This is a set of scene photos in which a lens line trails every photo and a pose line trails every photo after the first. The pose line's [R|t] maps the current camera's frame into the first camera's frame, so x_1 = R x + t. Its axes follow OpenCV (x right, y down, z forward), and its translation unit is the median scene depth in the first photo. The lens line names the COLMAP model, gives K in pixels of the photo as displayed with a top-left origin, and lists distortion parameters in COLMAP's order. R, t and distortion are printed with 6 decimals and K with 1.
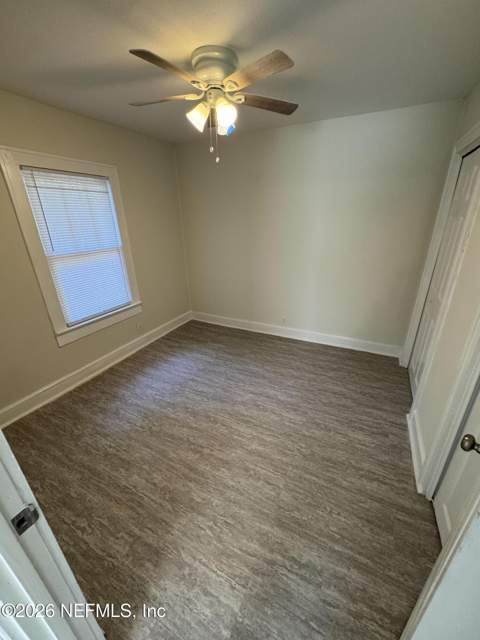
lens RADIAL K [[254.5, 0, 242.5], [0, 254.5, 317.4], [0, 0, 1]] dist [-0.002780, 0.000738]
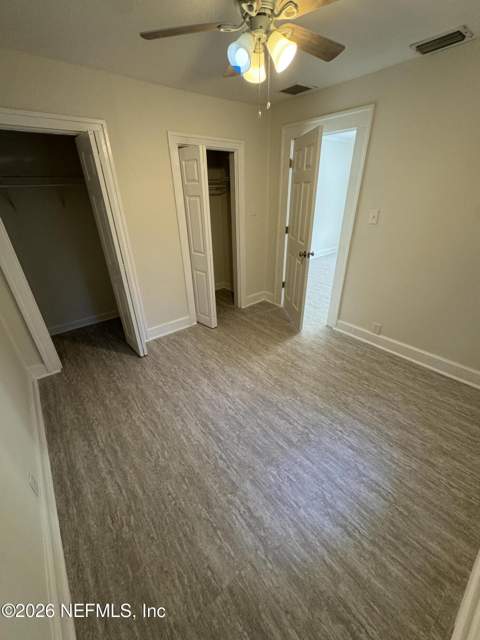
lens RADIAL K [[254.5, 0, 236.3], [0, 254.5, 321.1], [0, 0, 1]] dist [-0.002780, 0.000738]
pose [[-0.896810, -0.169680, 0.408583, -0.307593], [0.198868, 0.670357, 0.714893, -0.504388], [-0.395200, 0.722378, -0.567440, 1.294220]]
